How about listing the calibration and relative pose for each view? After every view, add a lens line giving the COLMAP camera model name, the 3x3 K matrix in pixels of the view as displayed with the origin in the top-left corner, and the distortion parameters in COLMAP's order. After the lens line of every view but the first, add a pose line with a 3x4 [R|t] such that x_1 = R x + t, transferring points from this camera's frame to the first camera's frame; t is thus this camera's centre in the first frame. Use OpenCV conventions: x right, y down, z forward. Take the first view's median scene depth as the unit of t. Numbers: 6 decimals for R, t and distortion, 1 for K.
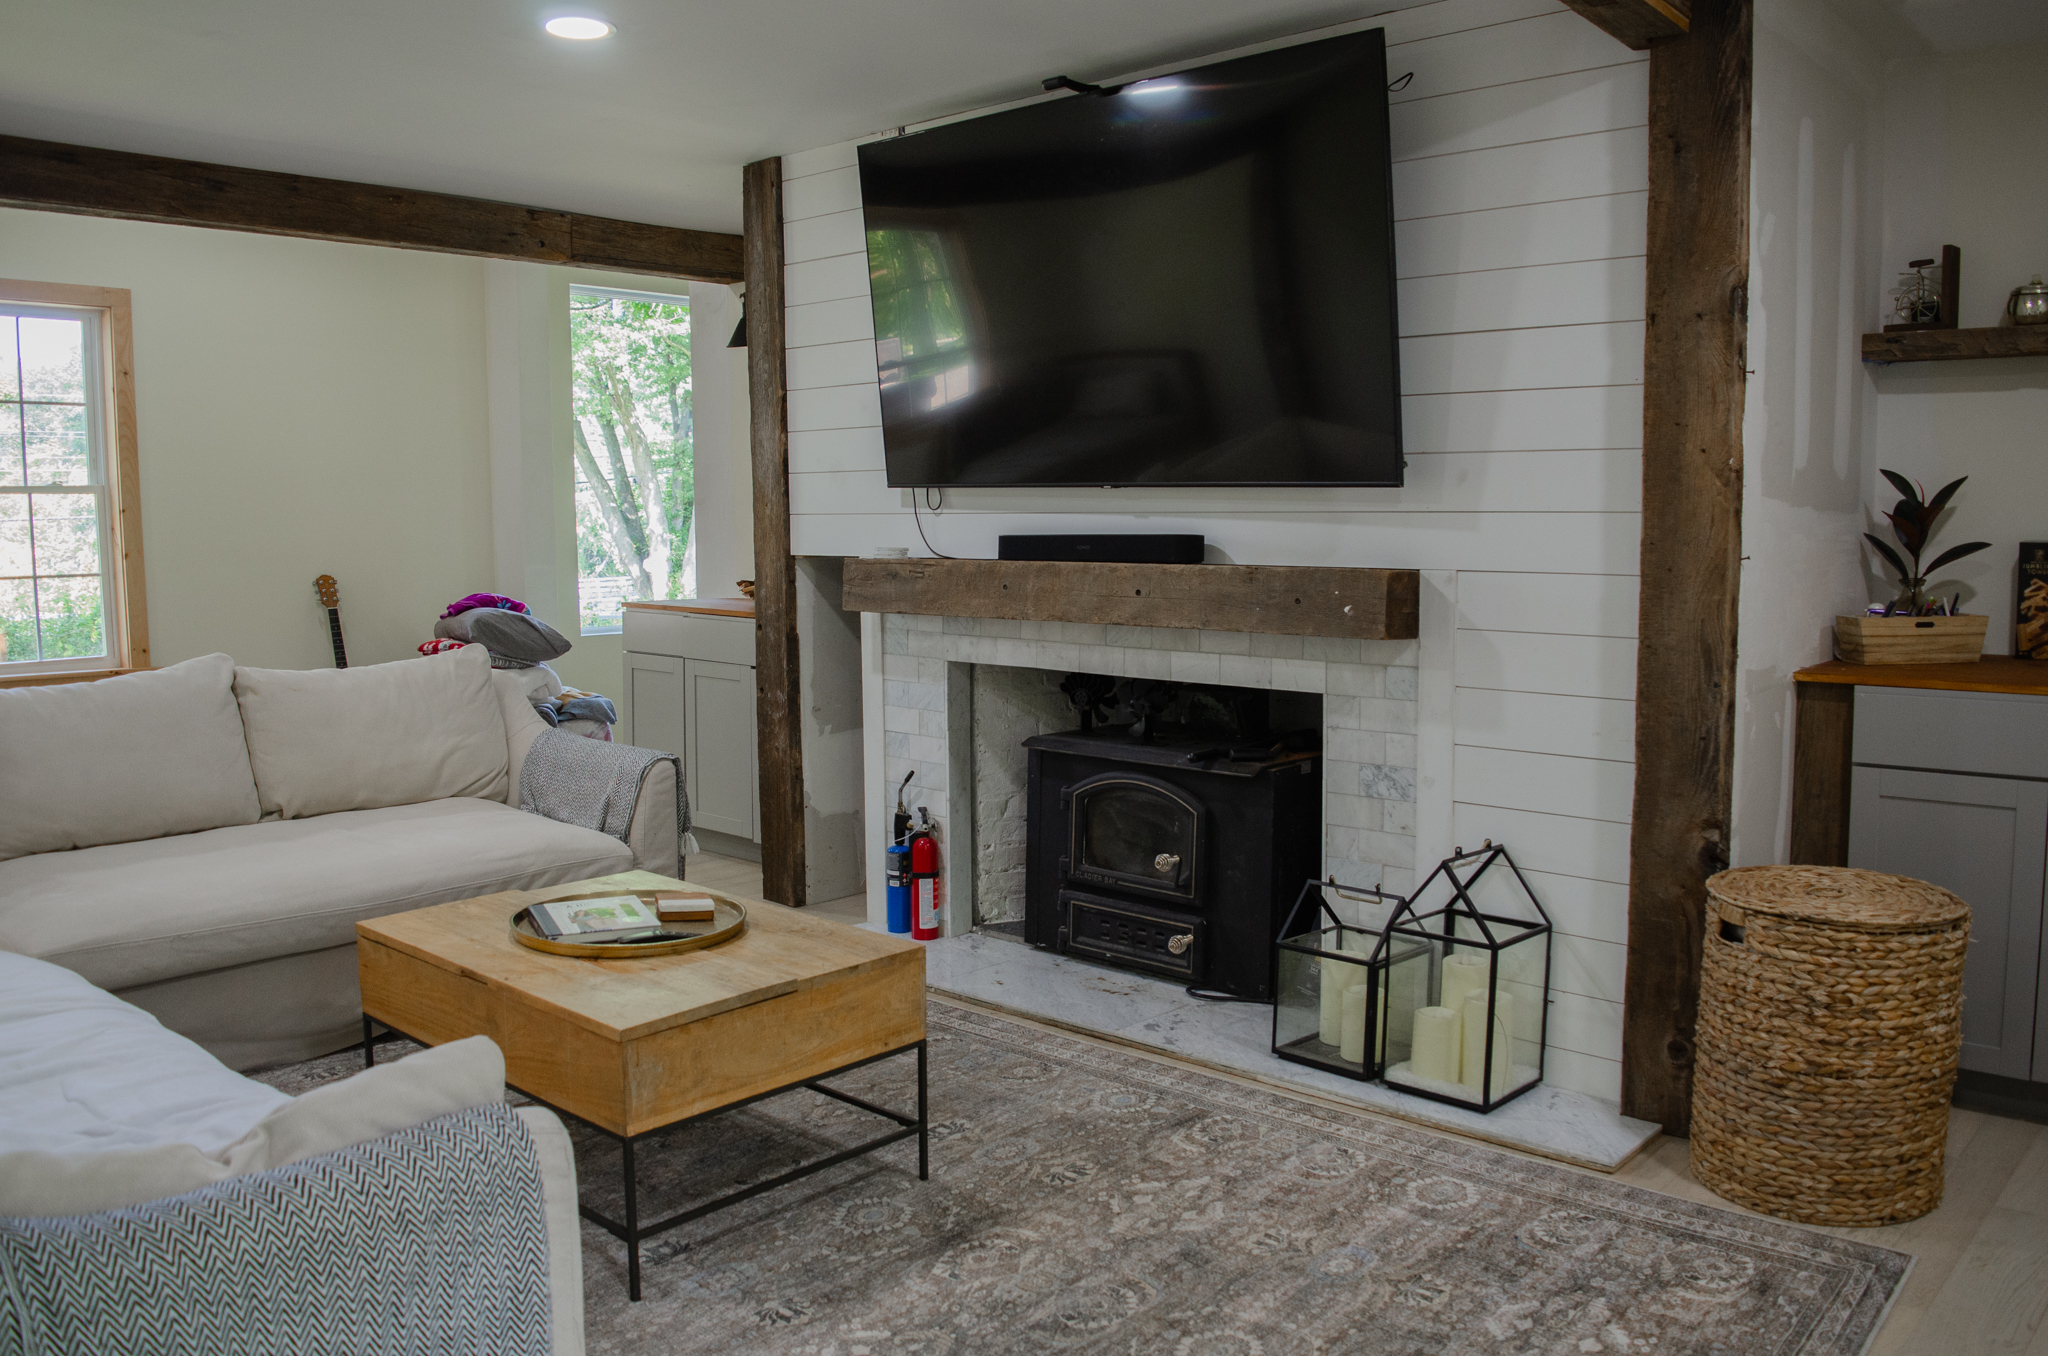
lens RADIAL K [[1603.0, 0, 1026.8], [0, 1603.0, 690.3], [0, 0, 1]] dist [-0.095904, 0.023321]
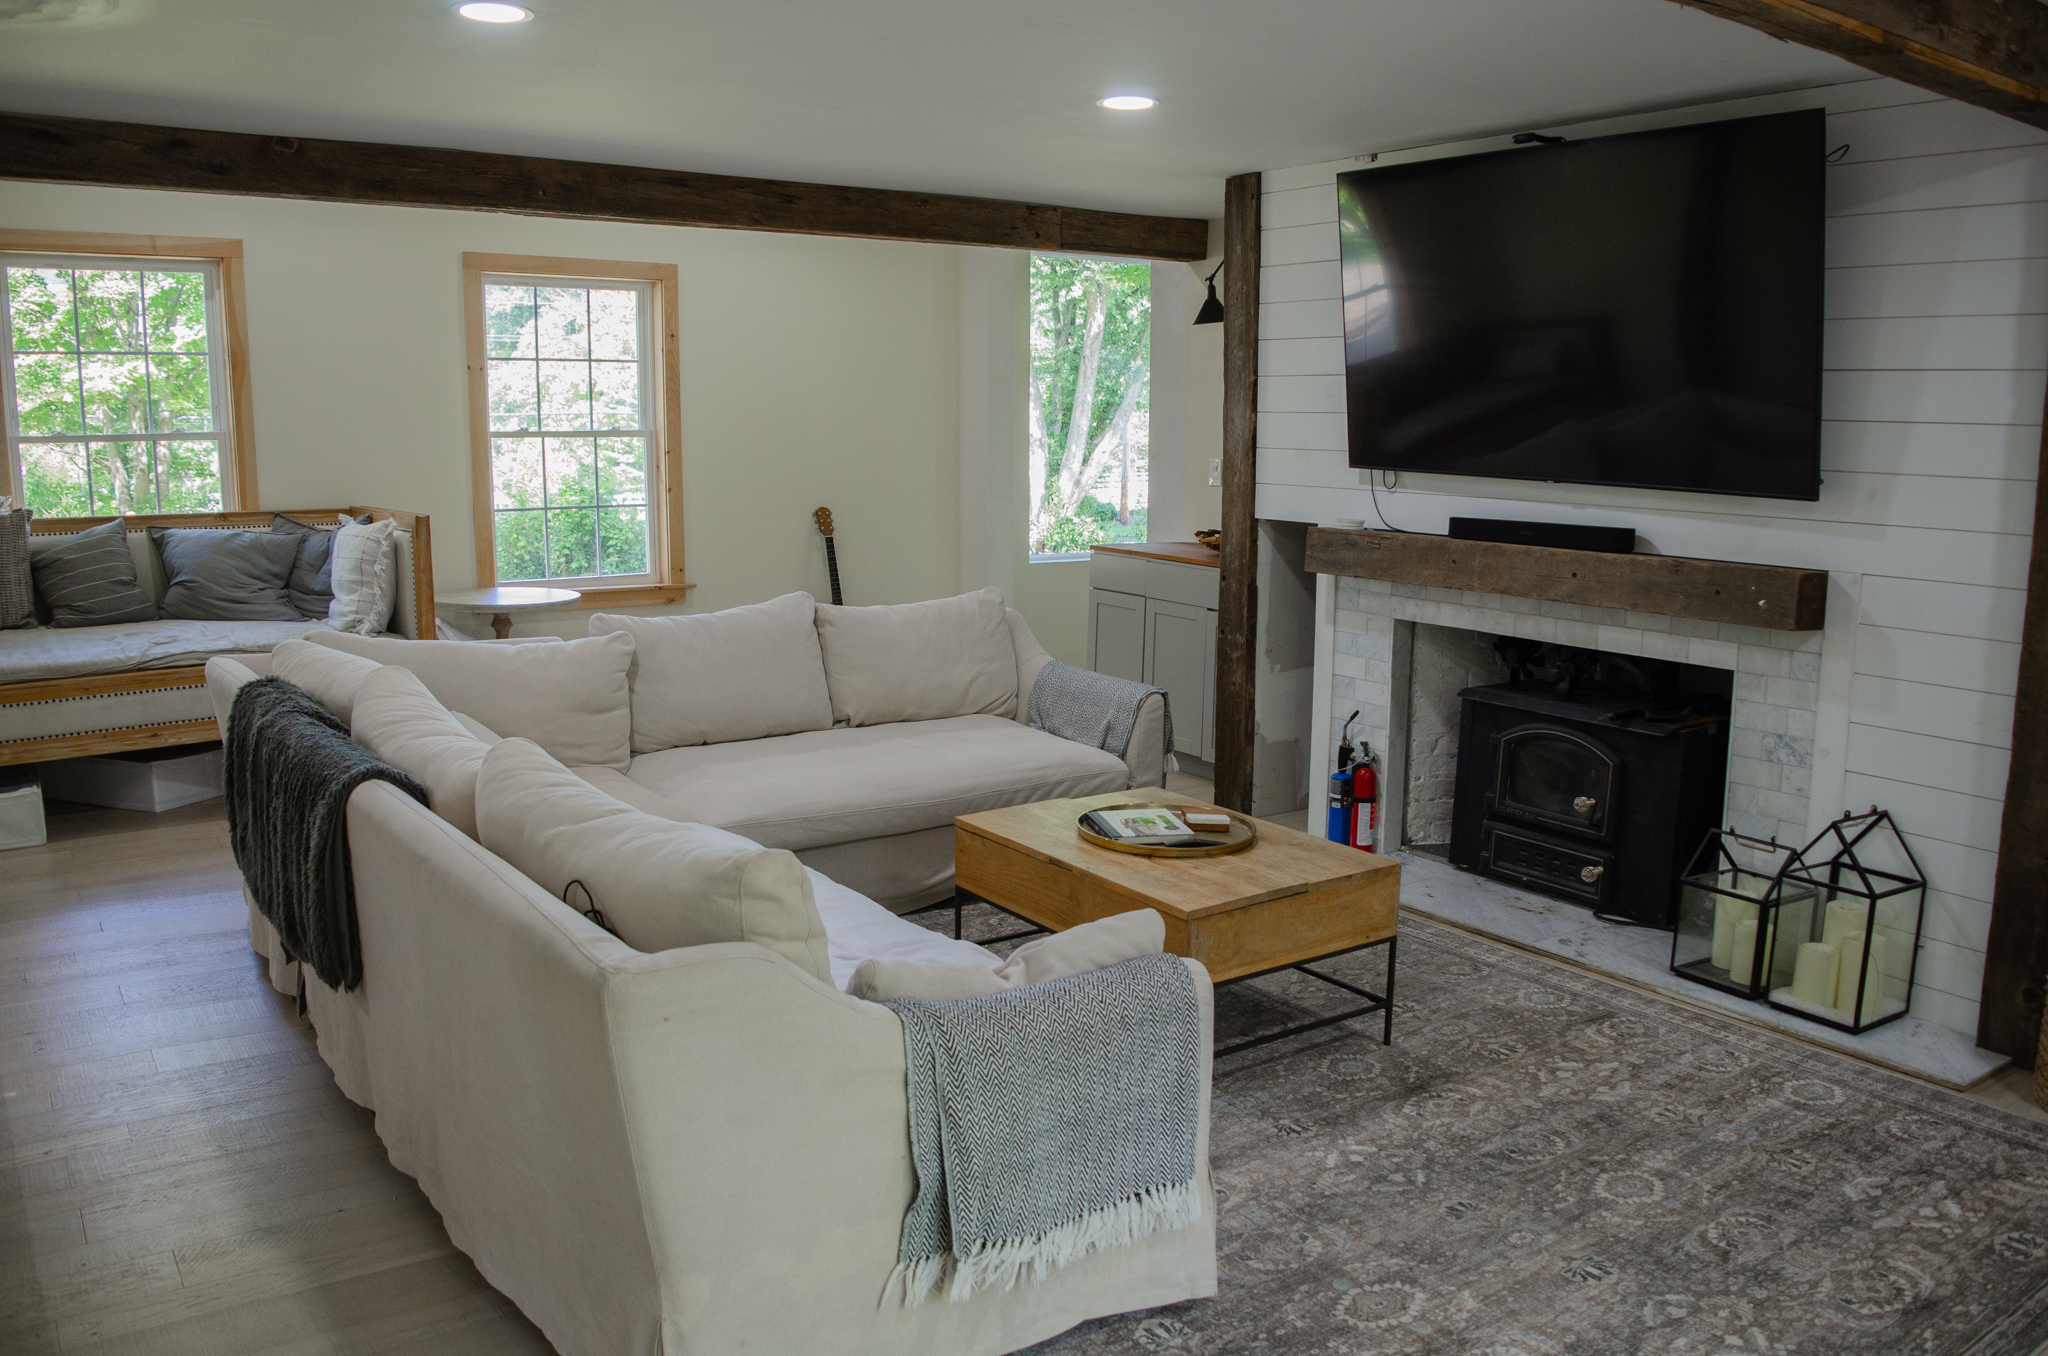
lens RADIAL K [[1603.0, 0, 1023.8], [0, 1603.0, 693.5], [0, 0, 1]] dist [-0.095904, 0.023321]
pose [[0.974346, 0.050828, -0.219243, -0.069426], [-0.036964, 0.997076, 0.066885, -0.040158], [0.222001, -0.057066, 0.973375, -0.242414]]
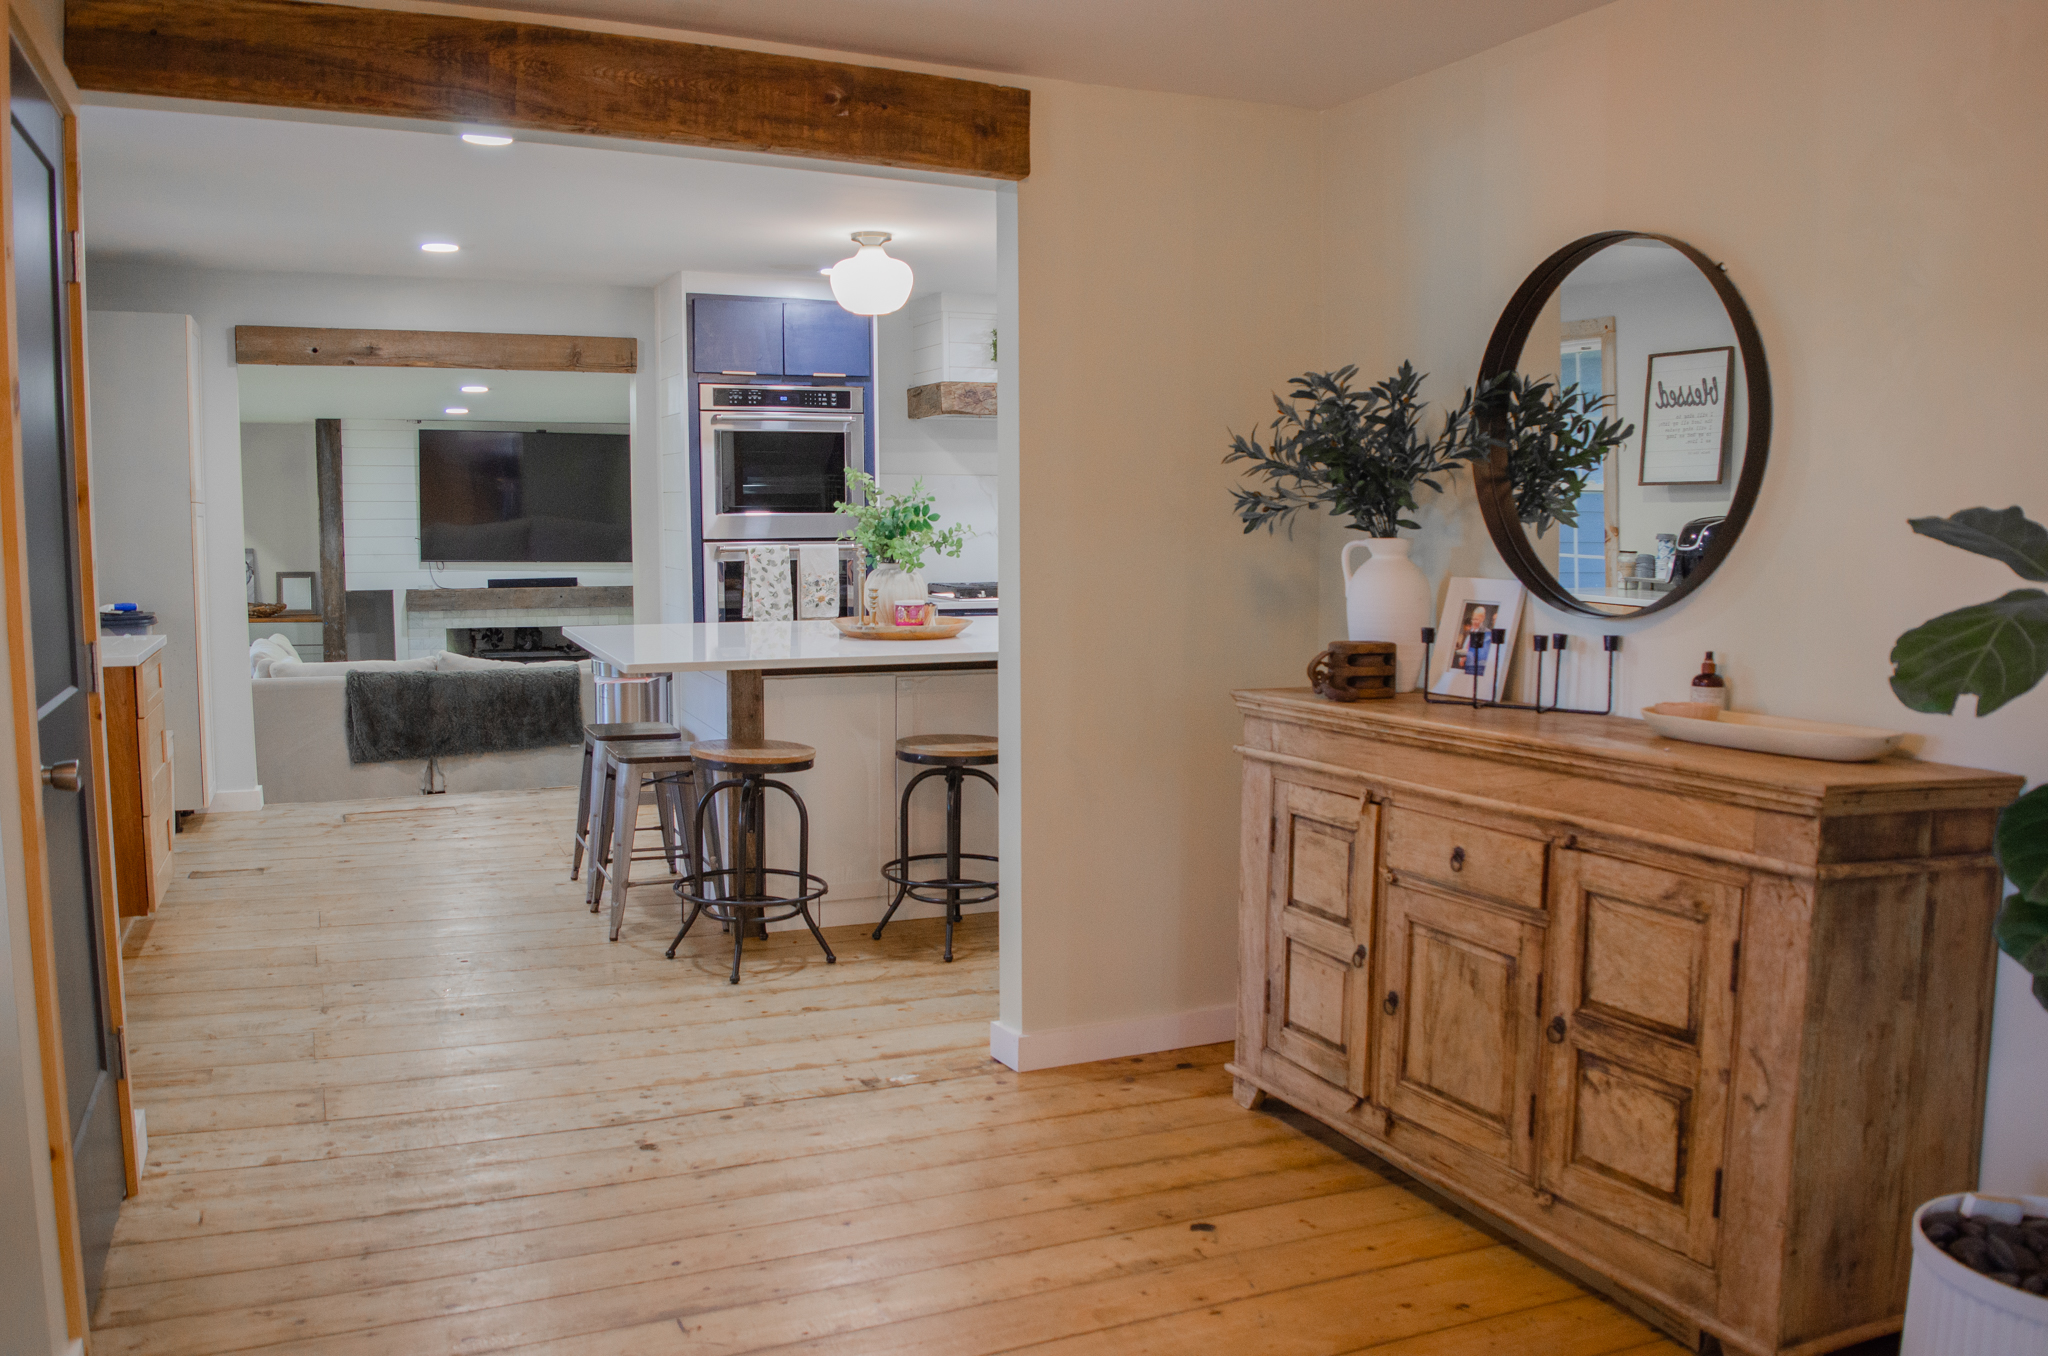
lens RADIAL K [[1603.0, 0, 1025.1], [0, 1603.0, 690.7], [0, 0, 1]] dist [-0.095904, 0.023321]
pose [[0.421085, -0.090427, 0.902502, -2.486387], [0.094032, 0.994009, 0.055722, 0.033916], [-0.902134, 0.061401, 0.427065, -1.167295]]
